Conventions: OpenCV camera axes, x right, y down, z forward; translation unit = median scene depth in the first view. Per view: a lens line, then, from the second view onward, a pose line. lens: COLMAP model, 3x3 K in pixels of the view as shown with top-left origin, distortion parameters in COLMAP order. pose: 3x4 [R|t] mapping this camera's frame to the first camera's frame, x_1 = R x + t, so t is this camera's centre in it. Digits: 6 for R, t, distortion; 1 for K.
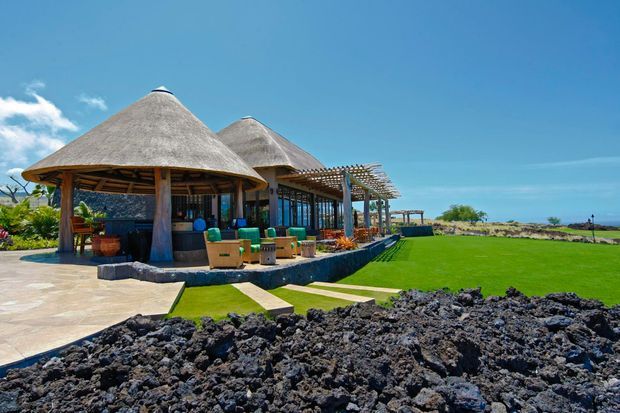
lens RADIAL K [[324.3, 0, 309.9], [0, 324.3, 206.9], [0, 0, 1]] dist [-0.001651, 0.000009]
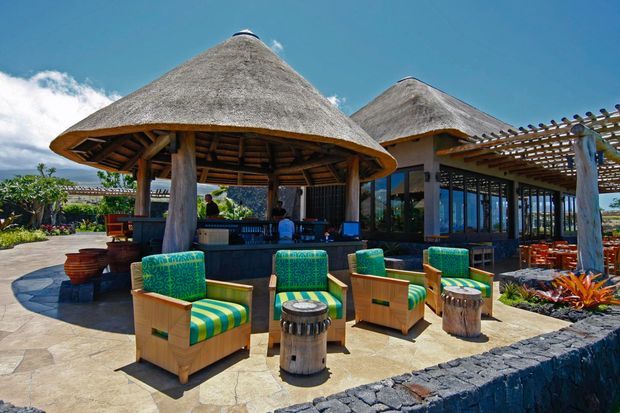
lens RADIAL K [[324.3, 0, 310.2], [0, 324.3, 206.2], [0, 0, 1]] dist [-0.001651, 0.000009]
pose [[0.837880, 0.008398, -0.545790, 0.032173], [-0.001800, 0.999919, 0.012623, 0.000370], [0.545852, -0.009595, 0.837827, 0.356953]]
